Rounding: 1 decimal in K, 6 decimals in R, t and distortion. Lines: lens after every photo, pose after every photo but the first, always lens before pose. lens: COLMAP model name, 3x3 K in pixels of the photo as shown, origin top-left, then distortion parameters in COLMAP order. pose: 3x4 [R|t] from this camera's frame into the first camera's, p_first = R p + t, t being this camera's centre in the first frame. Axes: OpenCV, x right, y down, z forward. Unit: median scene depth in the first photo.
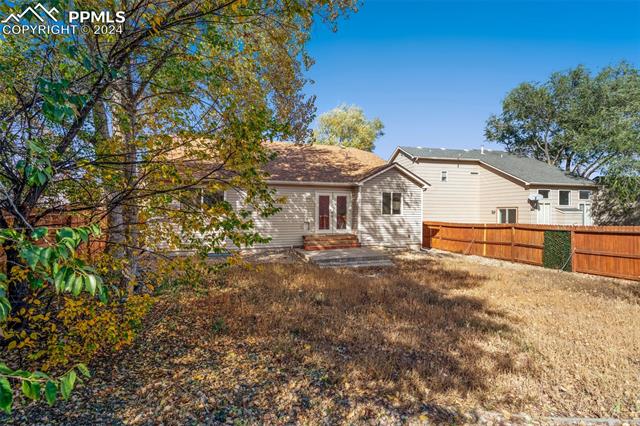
lens RADIAL K [[316.1, 0, 317.6], [0, 316.1, 209.7], [0, 0, 1]] dist [-0.003820, -0.000153]
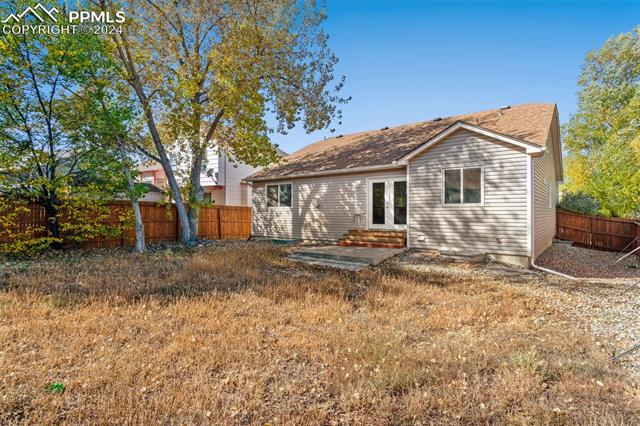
lens RADIAL K [[326.6, 0, 323.7], [0, 326.6, 217.6], [0, 0, 1]] dist [-0.004028, 0.000906]
pose [[0.532893, 0.007732, -0.846147, 0.650173], [0.003504, 0.999930, 0.011344, 0.035990], [0.846175, -0.009010, 0.532828, 0.419927]]
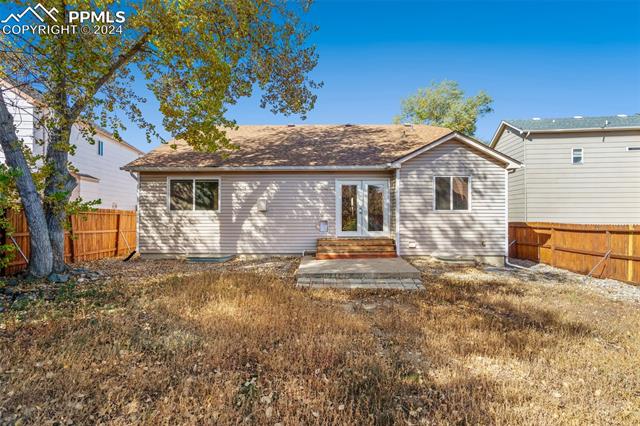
lens RADIAL K [[326.6, 0, 319.5], [0, 326.6, 210.5], [0, 0, 1]] dist [-0.004028, 0.000906]
pose [[0.935053, -0.009719, -0.354374, 0.220368], [0.006391, 0.999924, -0.010559, 0.022256], [0.354450, 0.007608, 0.935044, 0.263355]]
